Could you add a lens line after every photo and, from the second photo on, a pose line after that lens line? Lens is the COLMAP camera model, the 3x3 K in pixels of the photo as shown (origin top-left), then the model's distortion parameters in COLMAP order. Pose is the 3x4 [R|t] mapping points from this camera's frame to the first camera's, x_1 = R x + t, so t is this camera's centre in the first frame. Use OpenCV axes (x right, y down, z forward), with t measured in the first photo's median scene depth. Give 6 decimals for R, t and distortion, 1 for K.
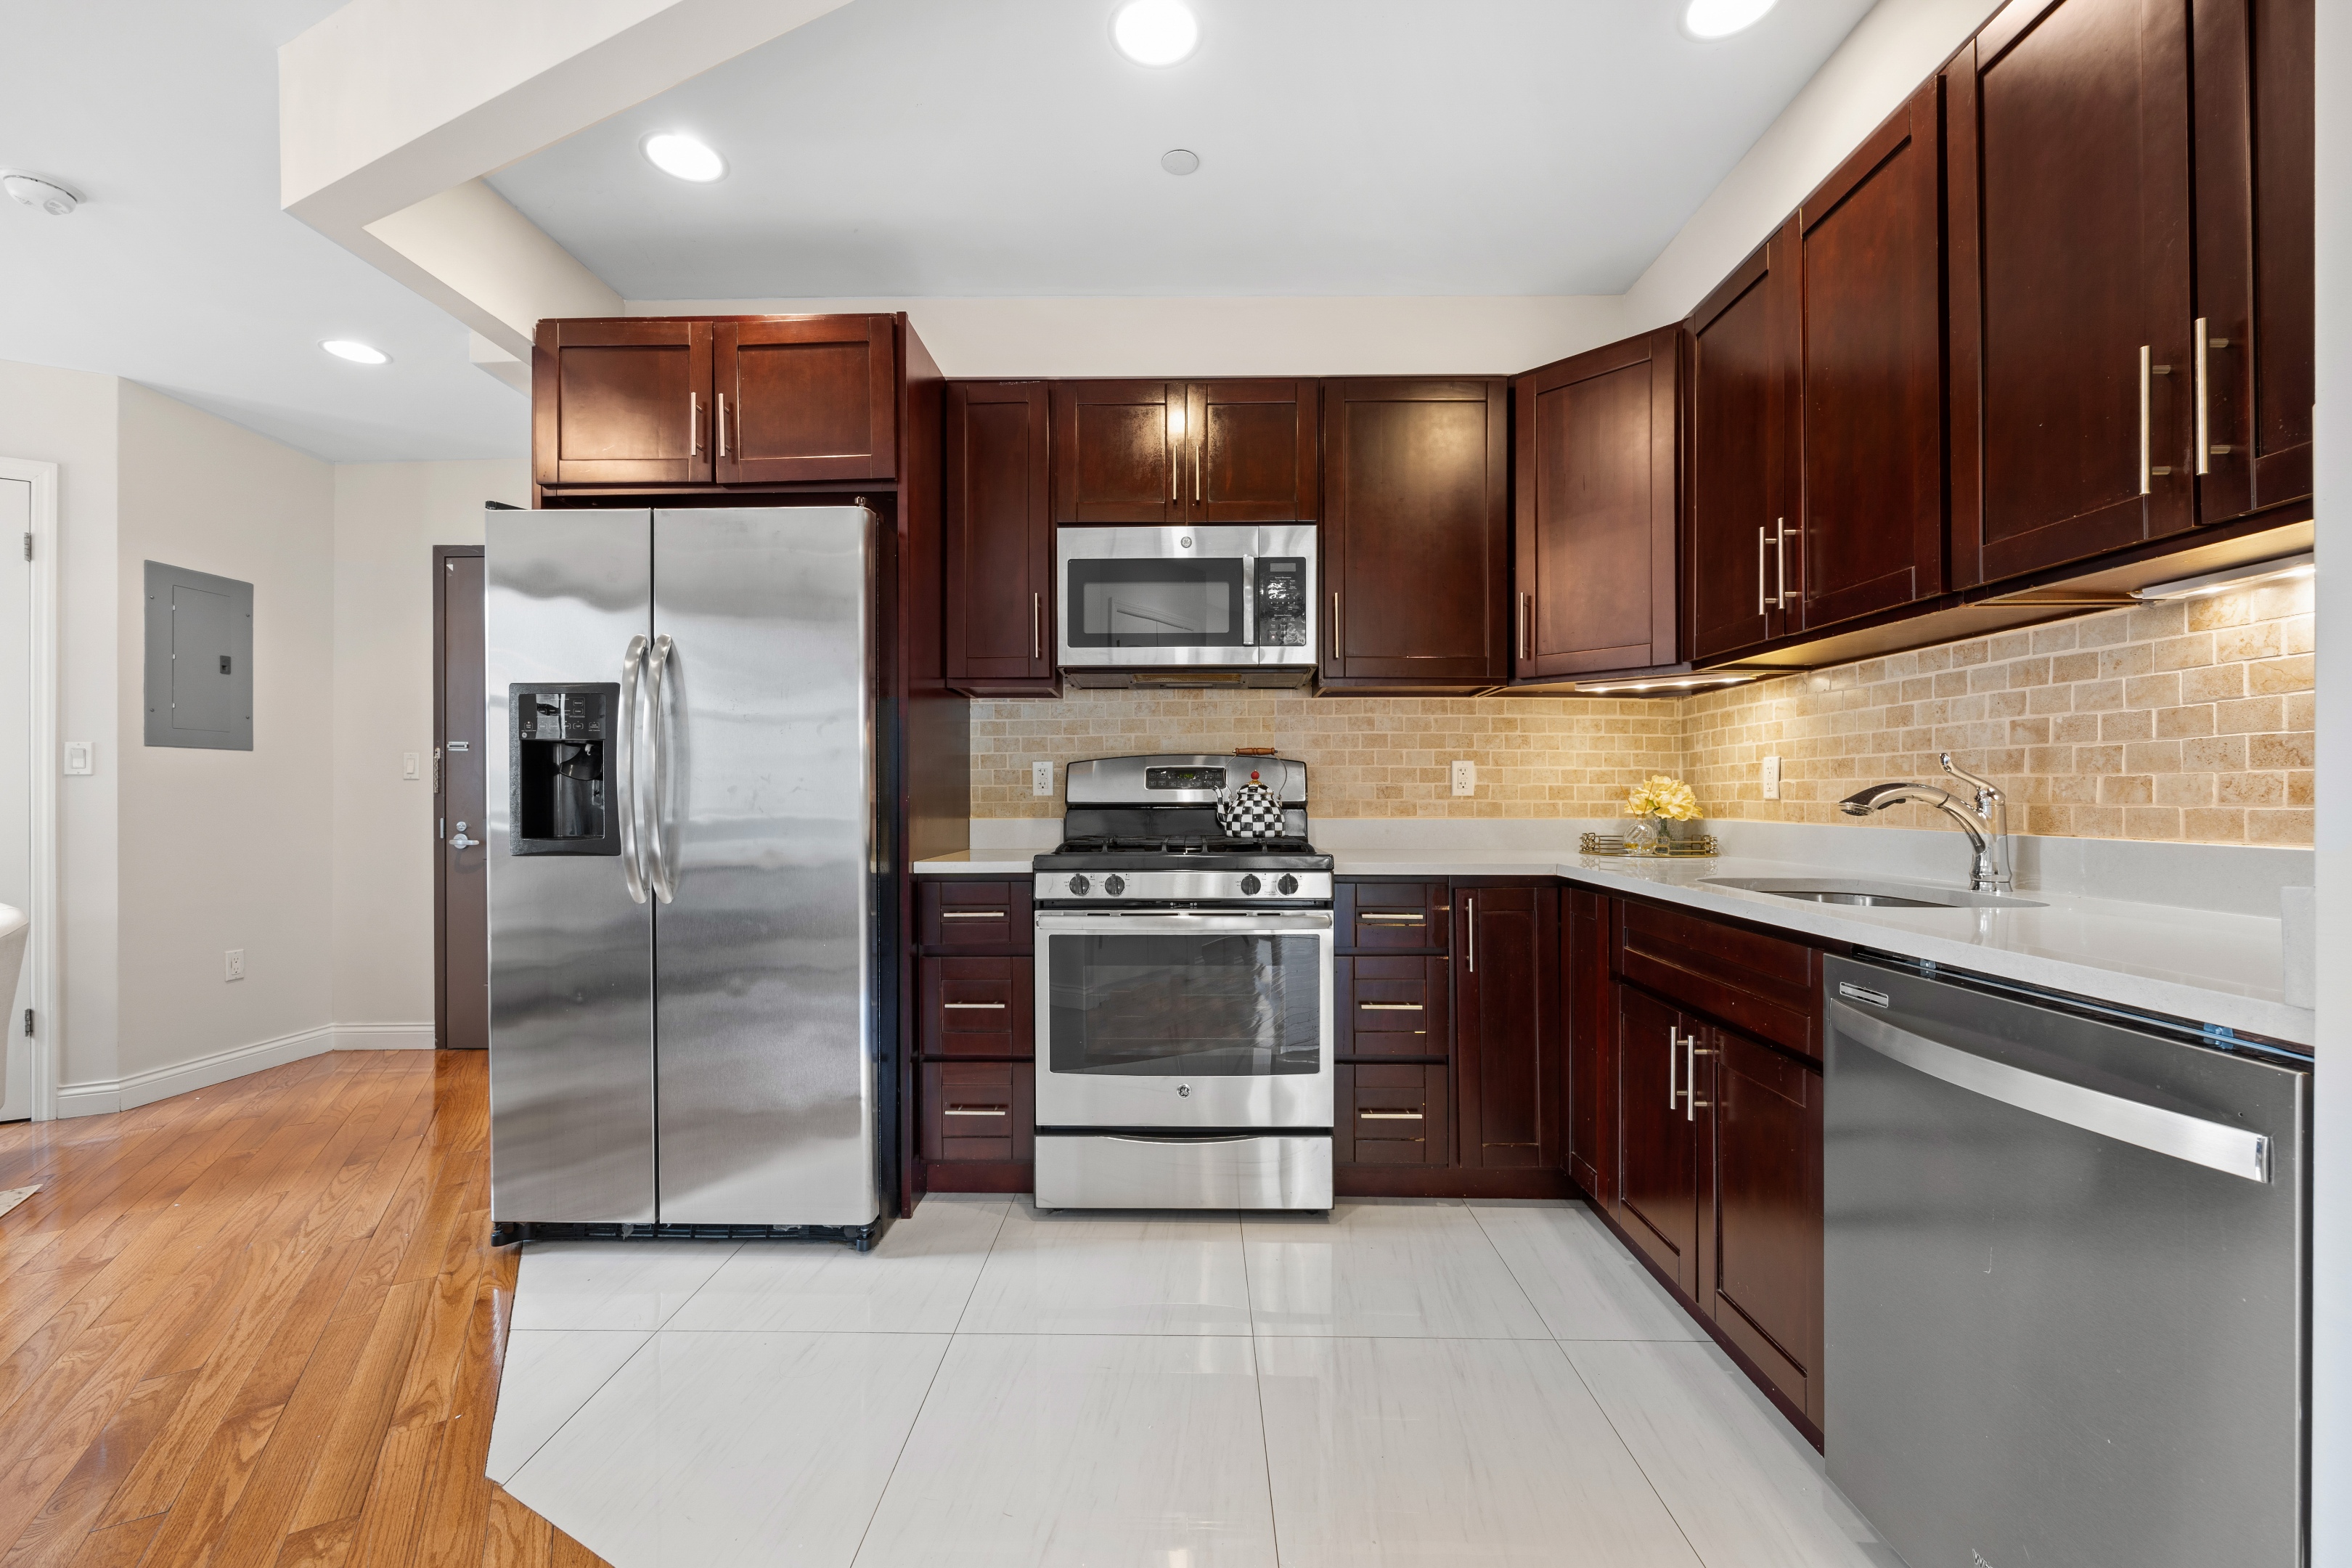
lens RADIAL K [[951.7, 0, 1193.4], [0, 951.7, 793.3], [0, 0, 1]] dist [0.000375, 0.000333]
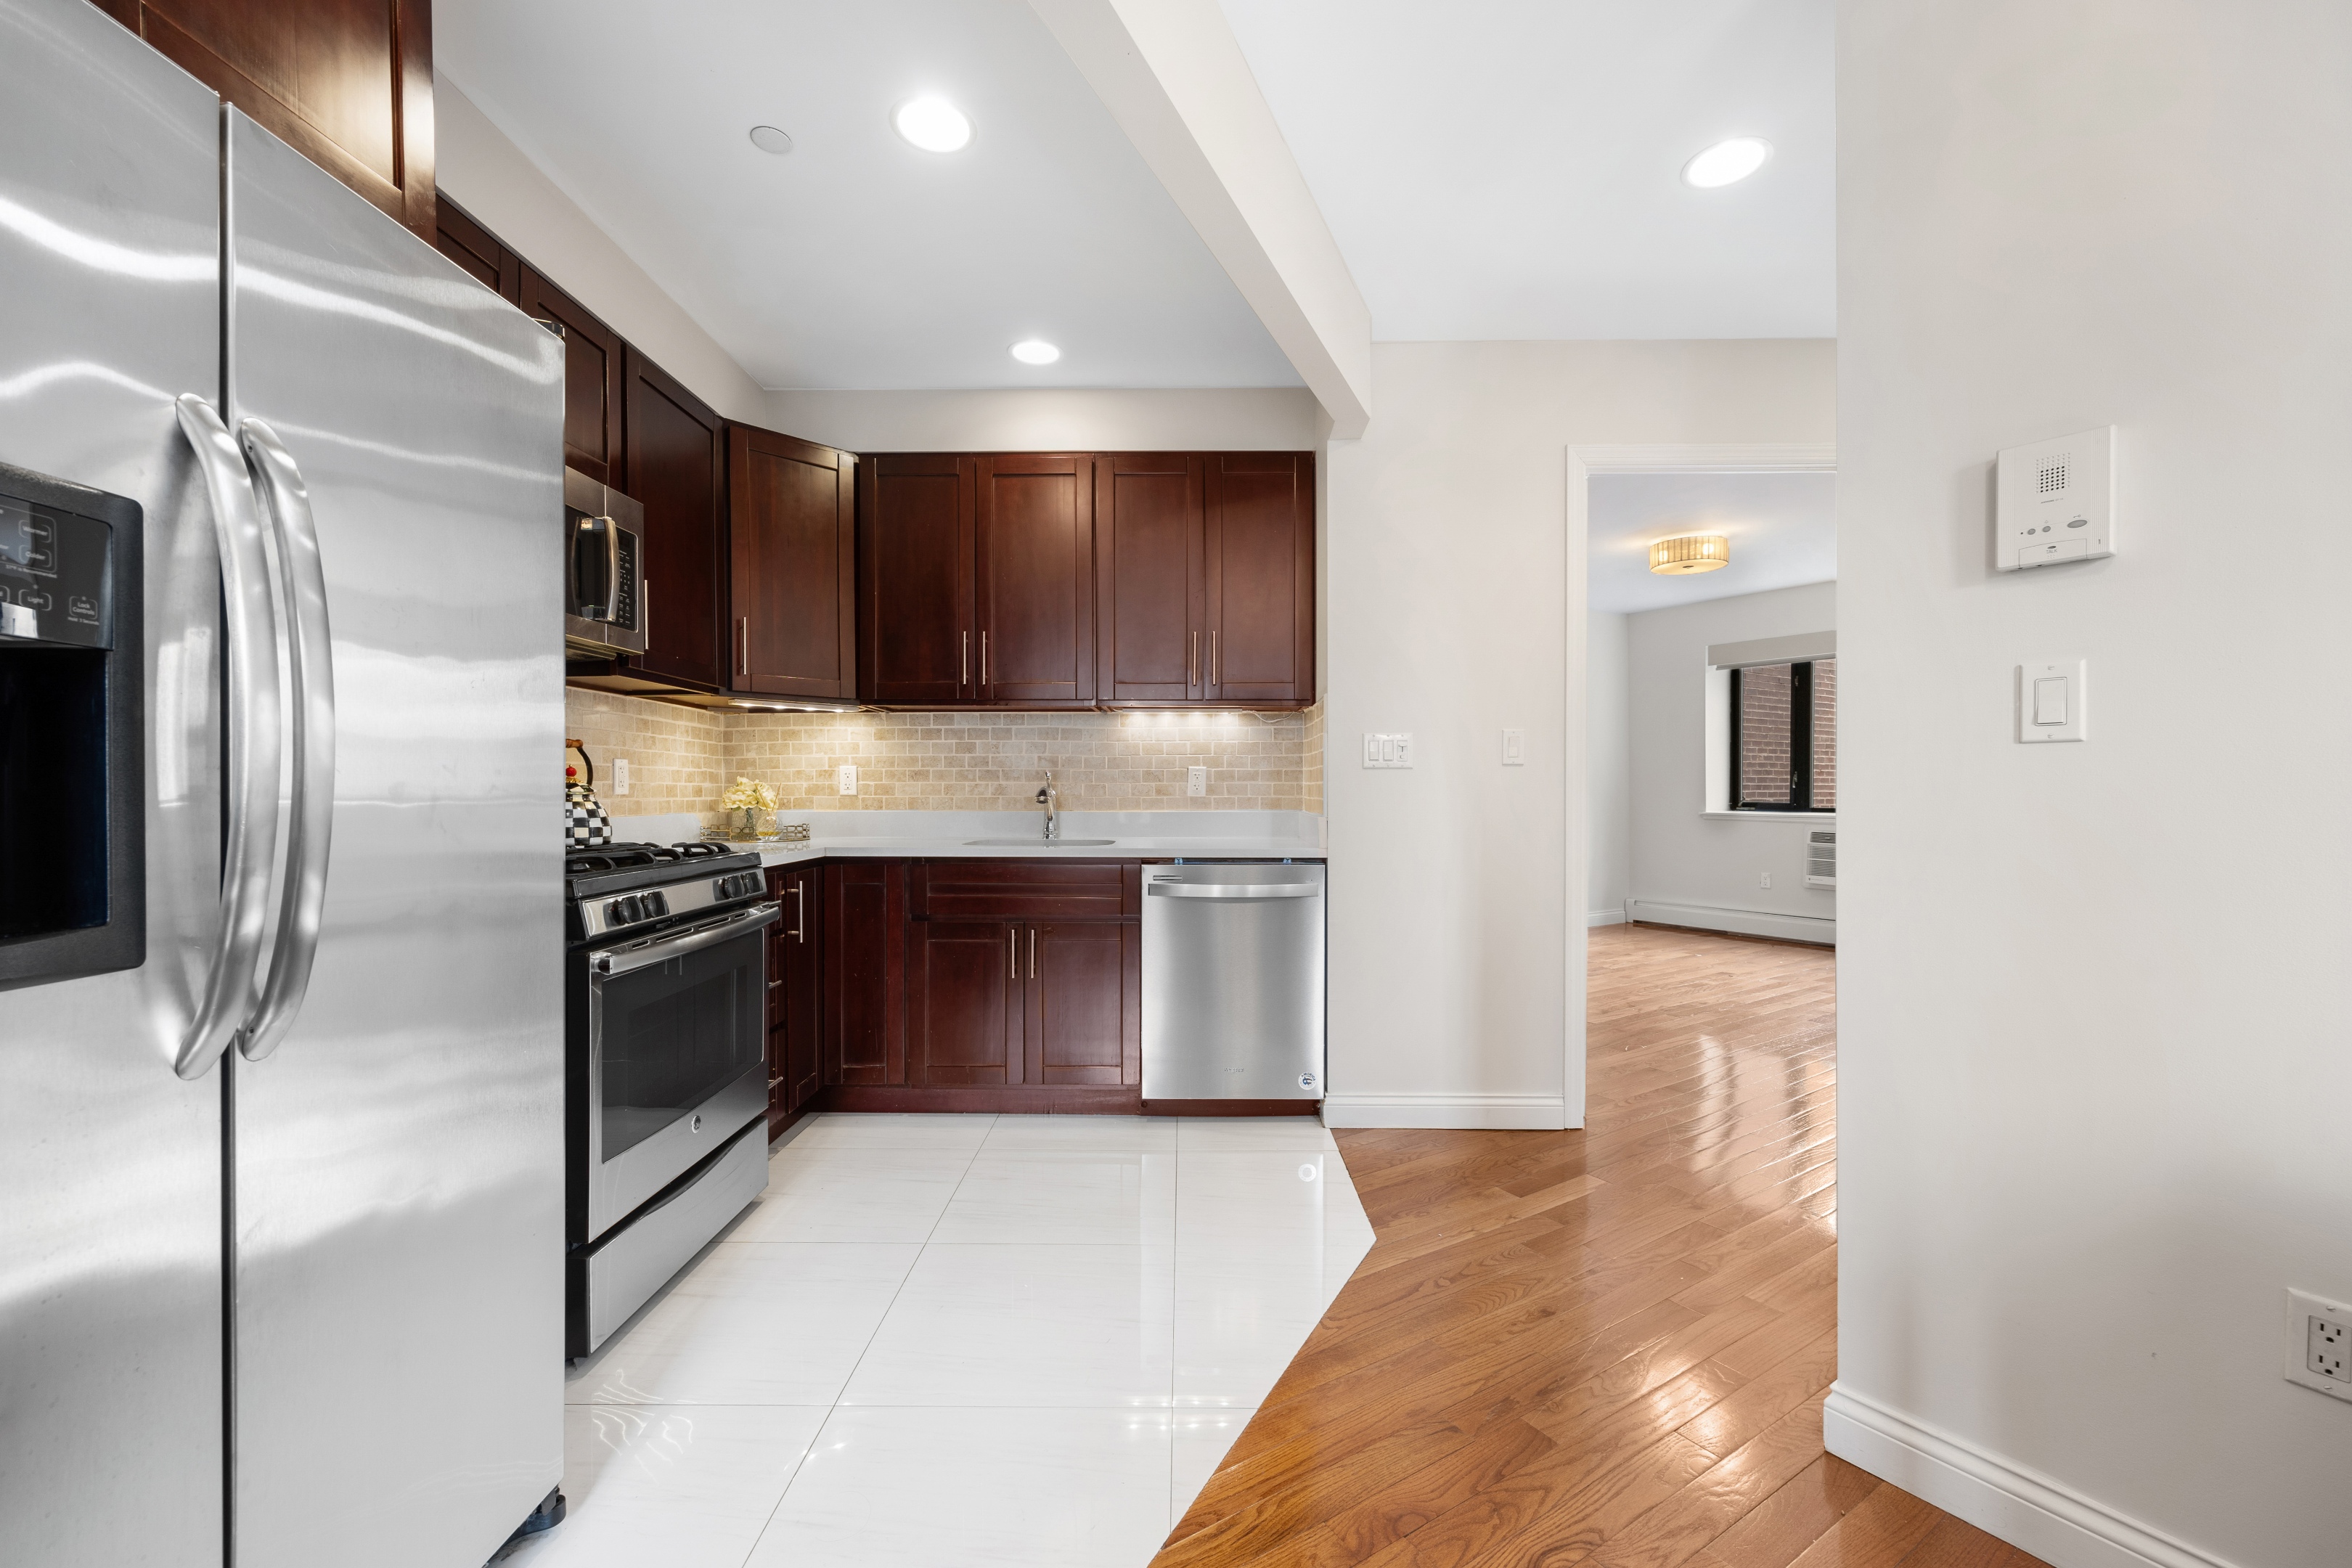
lens RADIAL K [[951.7, 0, 1179.1], [0, 951.7, 795.5], [0, 0, 1]] dist [0.000375, 0.000333]
pose [[-0.013835, -0.008866, 0.999865, -0.852000], [-0.001092, 0.999960, 0.008852, -0.006683], [-0.999904, -0.000969, -0.013844, 0.515640]]
